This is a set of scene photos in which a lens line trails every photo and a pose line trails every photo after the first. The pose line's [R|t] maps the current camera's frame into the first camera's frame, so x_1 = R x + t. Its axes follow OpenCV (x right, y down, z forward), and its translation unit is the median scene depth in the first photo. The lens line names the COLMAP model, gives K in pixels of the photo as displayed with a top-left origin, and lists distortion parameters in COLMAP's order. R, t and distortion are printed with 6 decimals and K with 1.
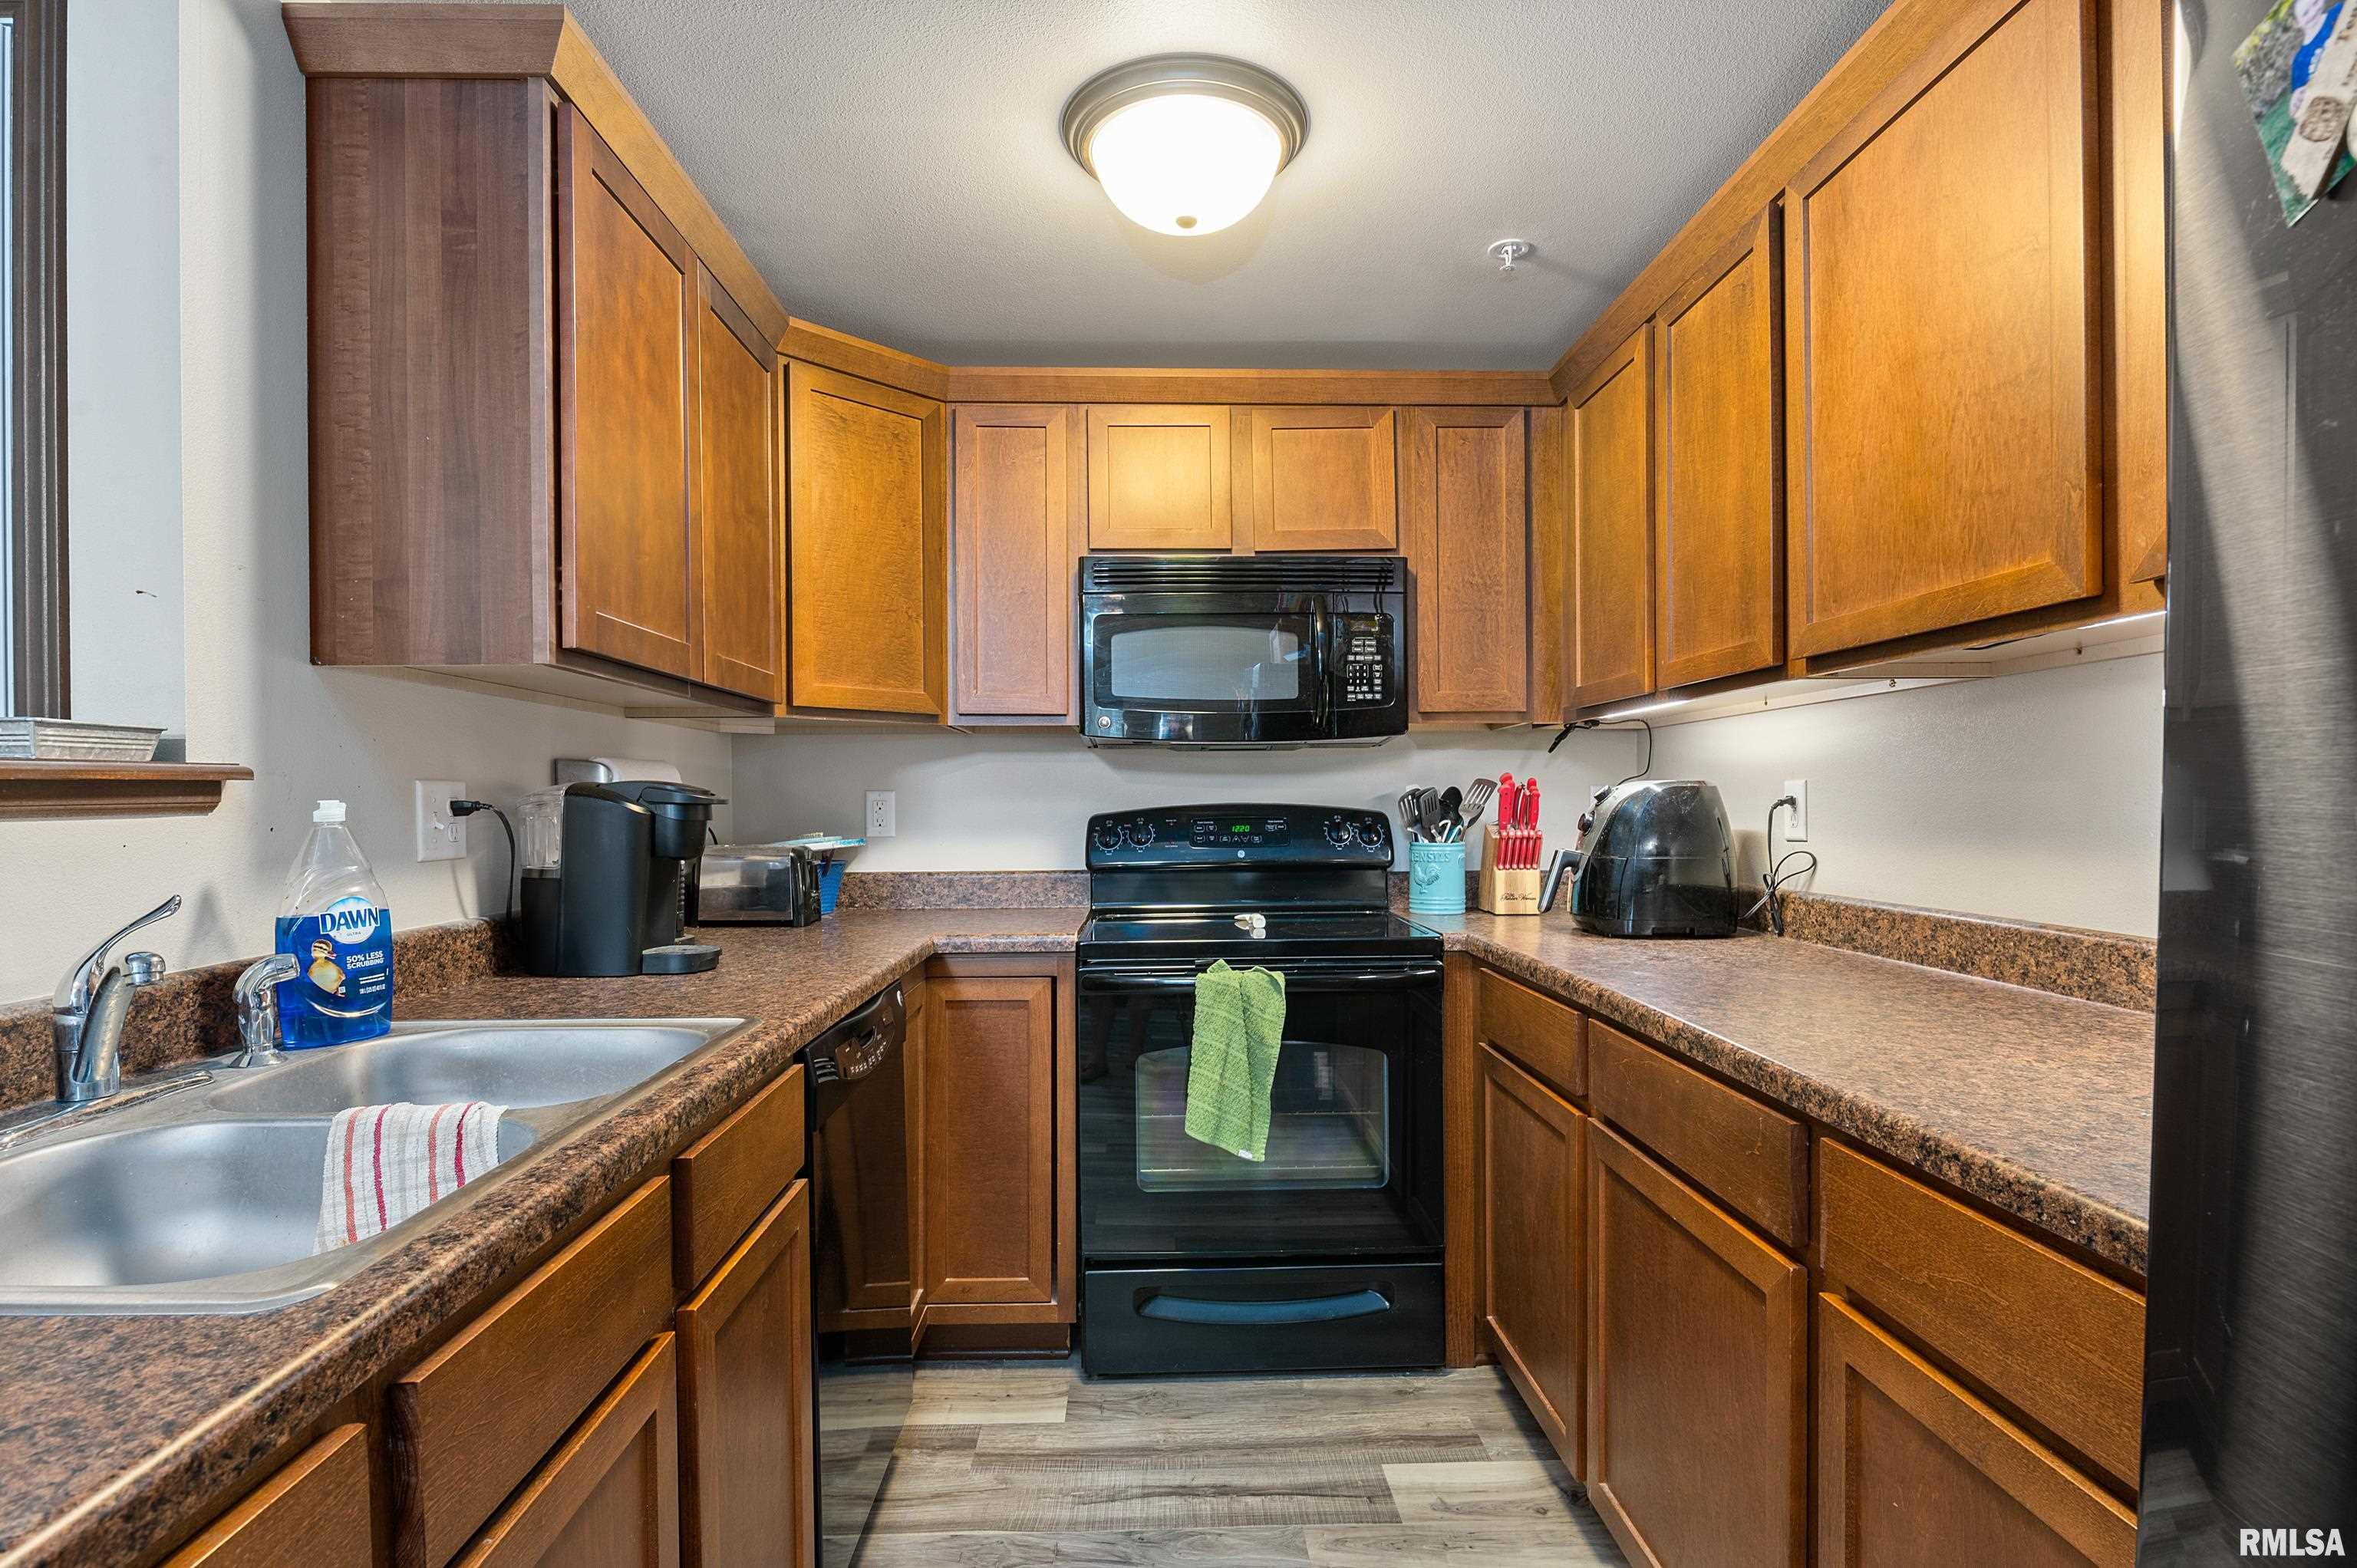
lens RADIAL K [[1151.1, 0, 1202.9], [0, 1151.1, 805.0], [0, 0, 1]] dist [0.000178, -0.002827]
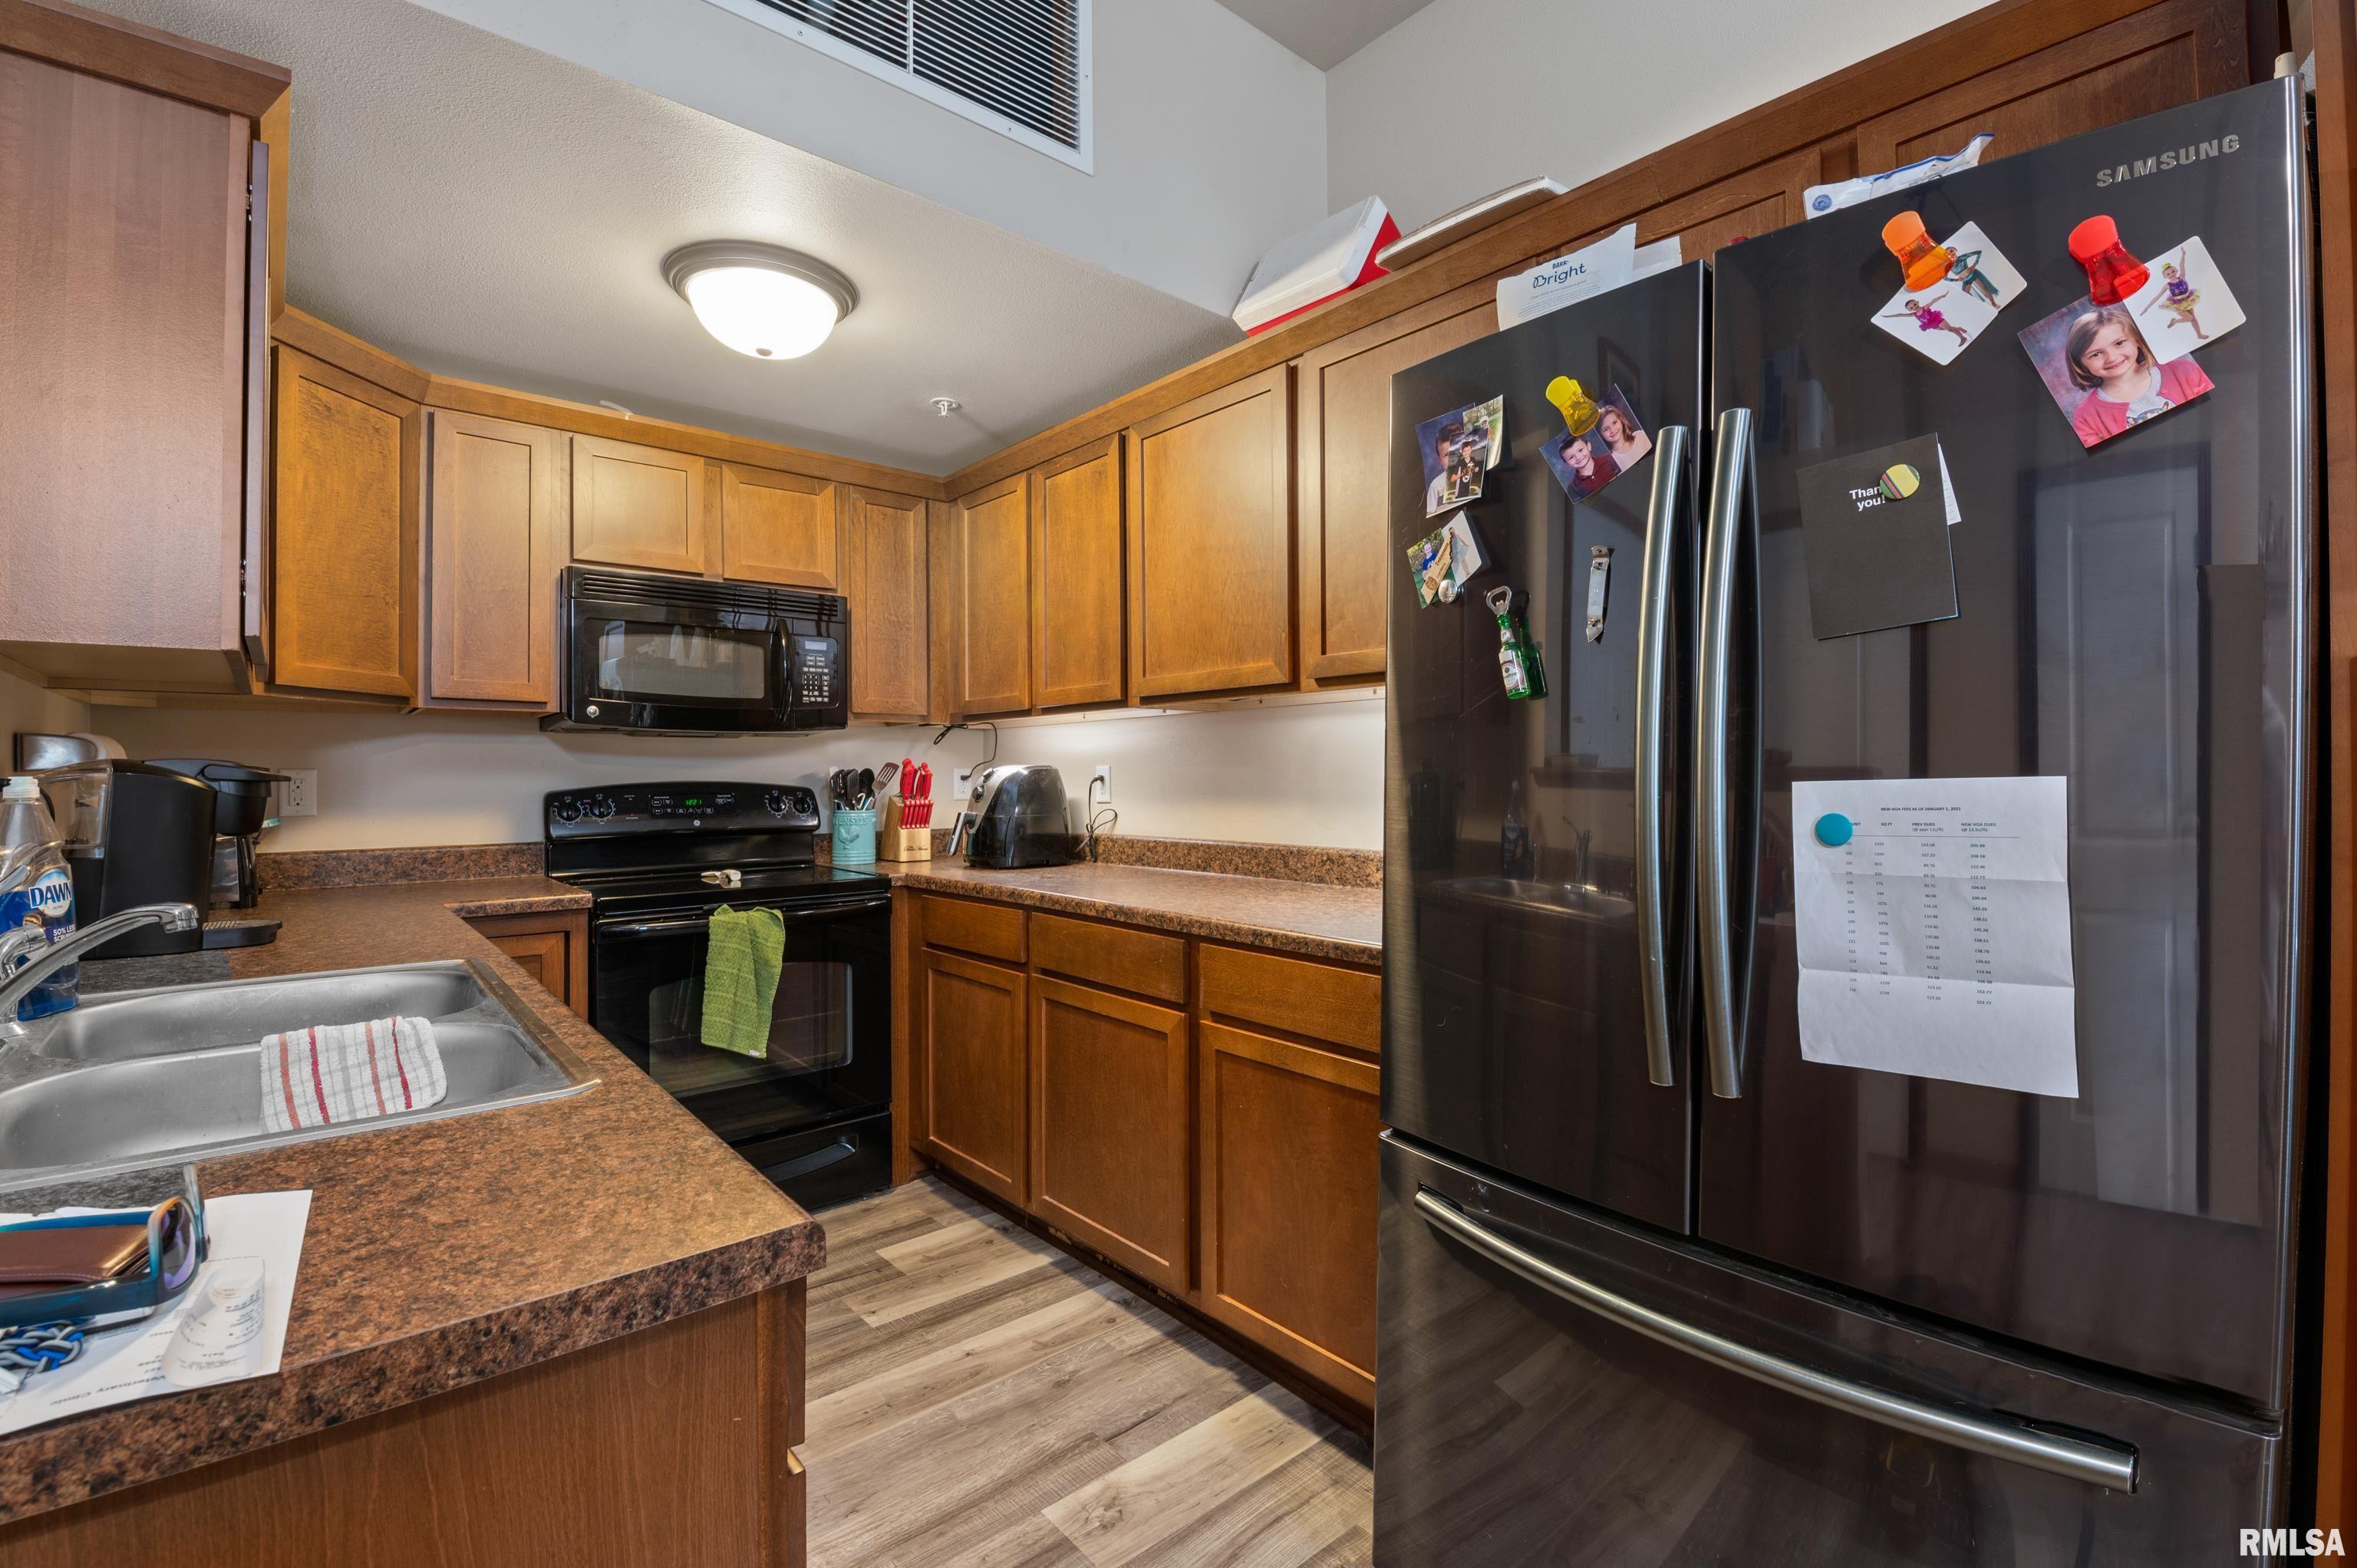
lens RADIAL K [[1026.0, 0, 1168.7], [0, 1026.0, 766.3], [0, 0, 1]] dist [-0.009993, -0.005420]
pose [[0.781008, 0.007014, 0.624481, -0.313570], [0.003937, 0.999862, -0.016153, 0.002867], [-0.624508, 0.015074, 0.780873, -0.186659]]
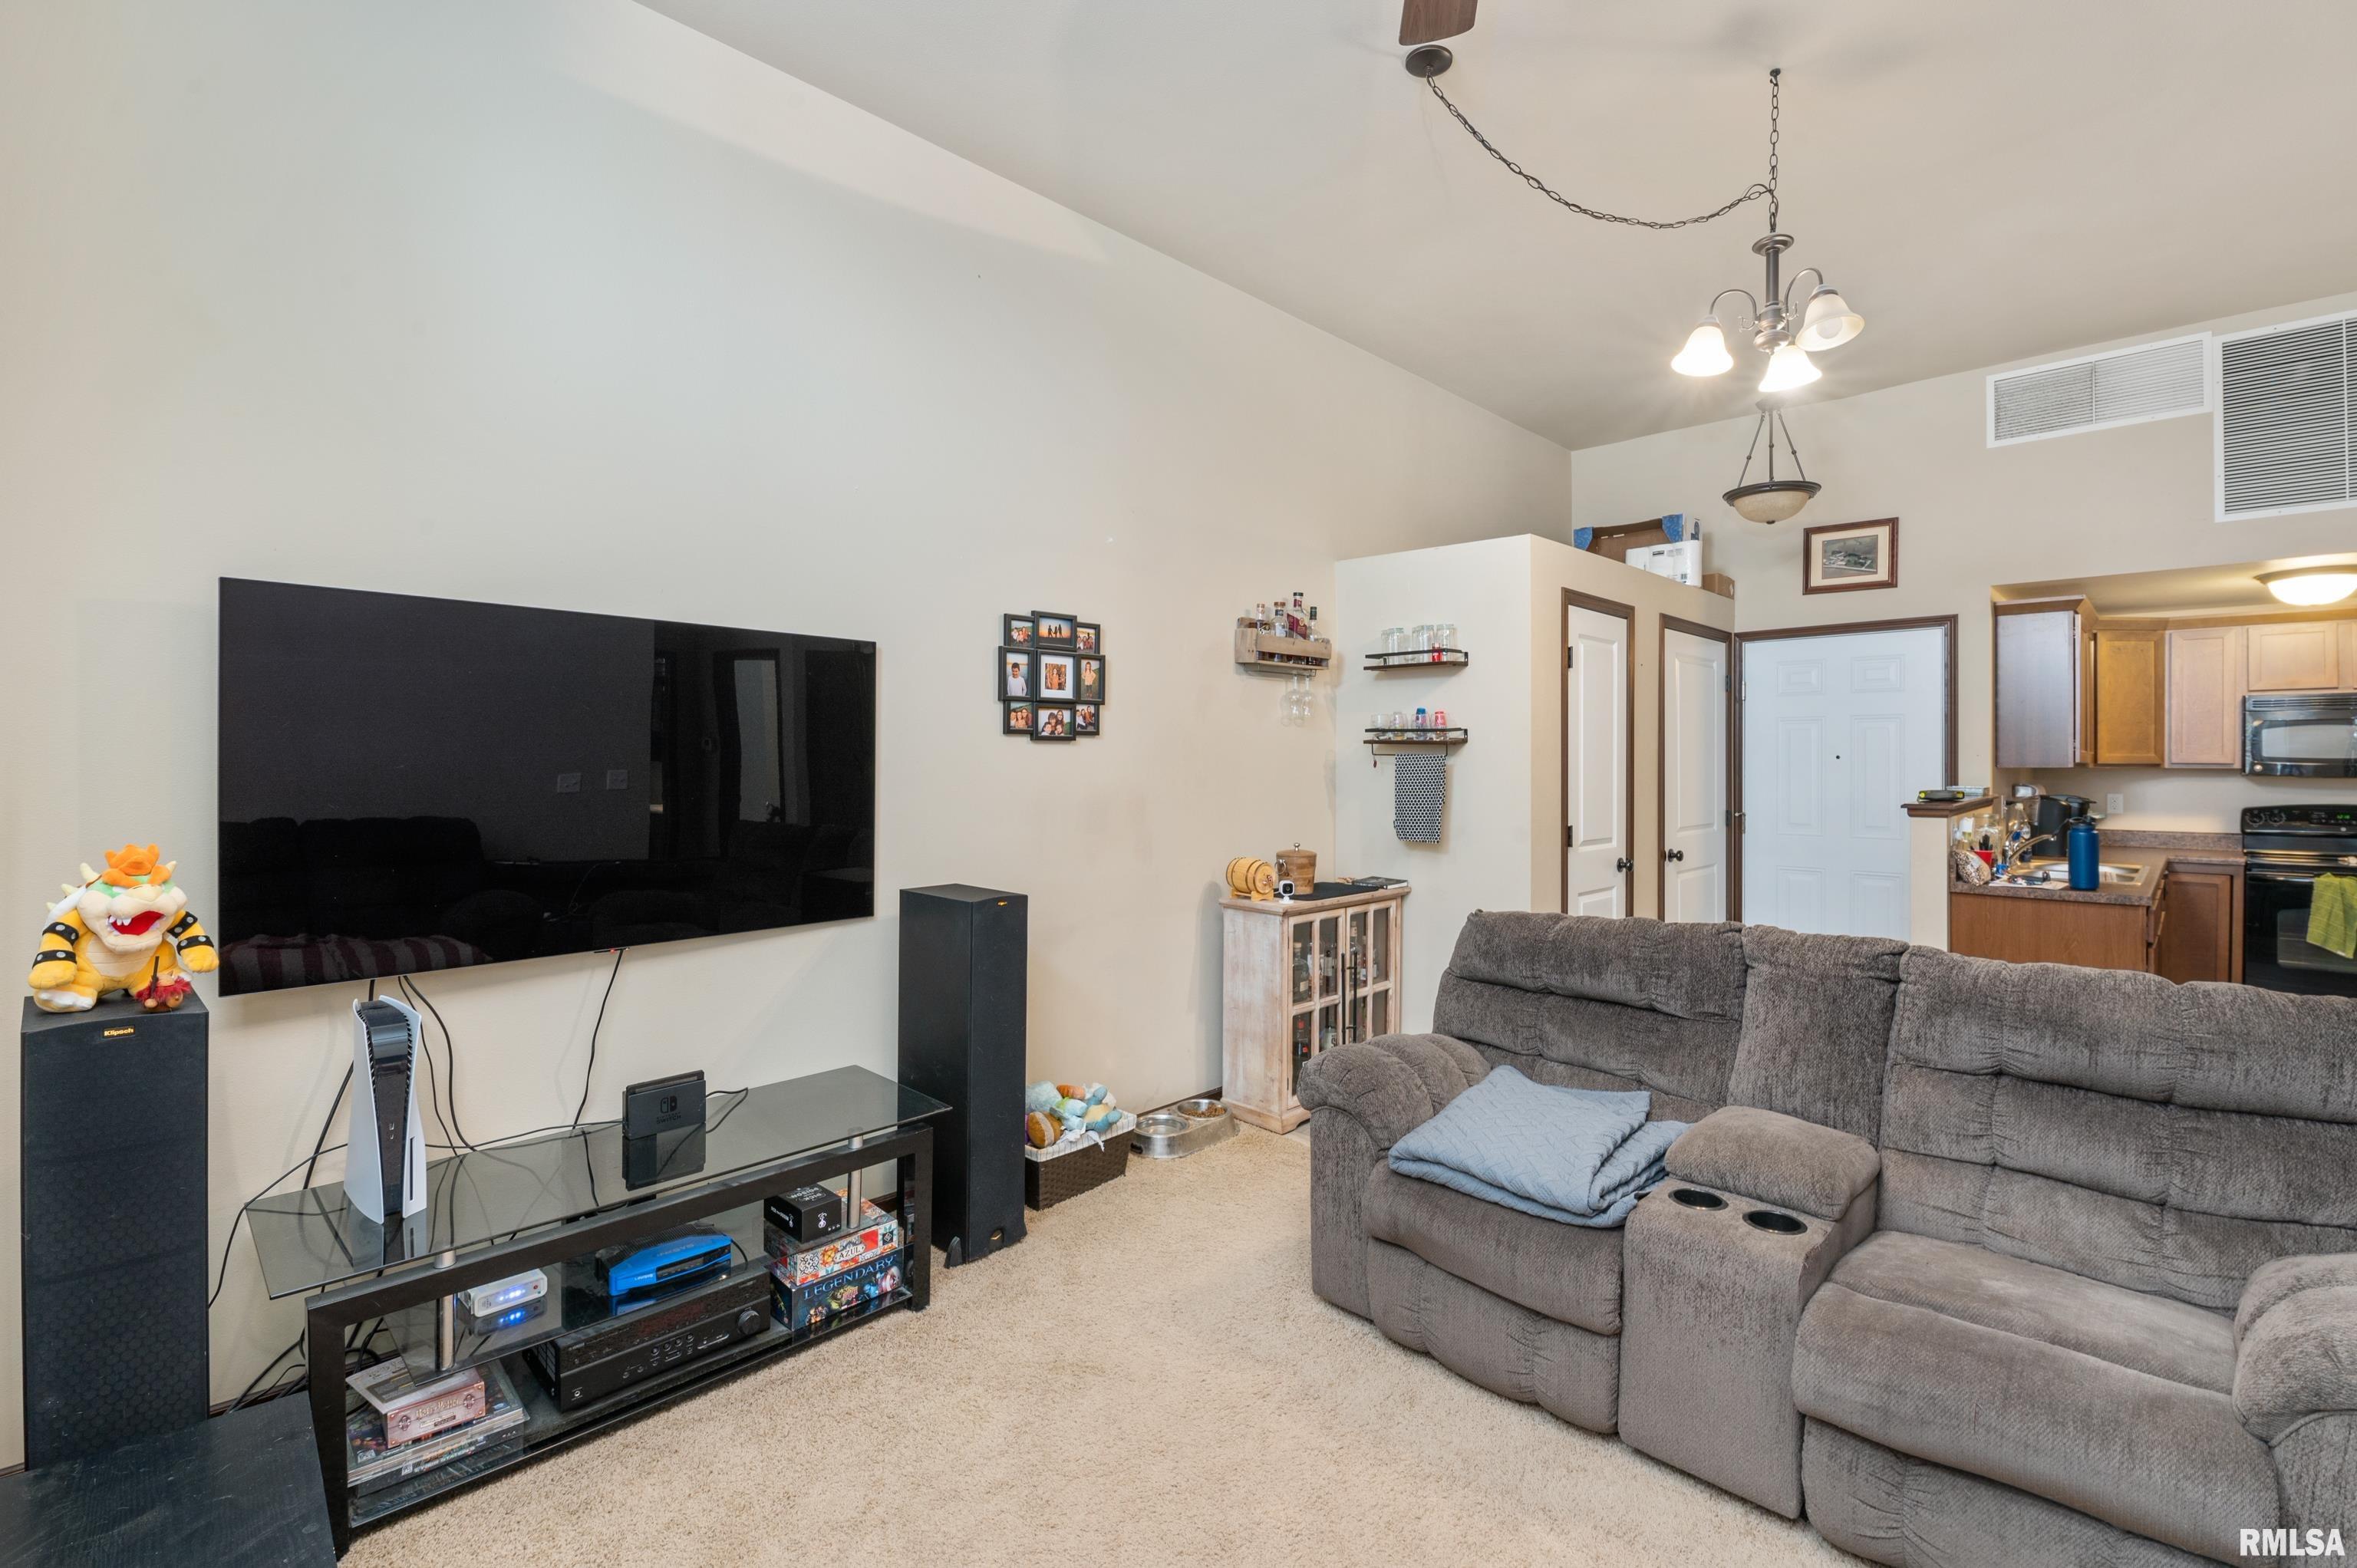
lens RADIAL K [[1026.0, 0, 1210.0], [0, 1026.0, 767.1], [0, 0, 1]] dist [-0.009993, -0.005420]
pose [[0.679412, 0.010383, -0.733683, -0.035092], [-0.008790, 0.999943, 0.006012, -0.078292], [0.733704, 0.002364, 0.679465, -2.156550]]
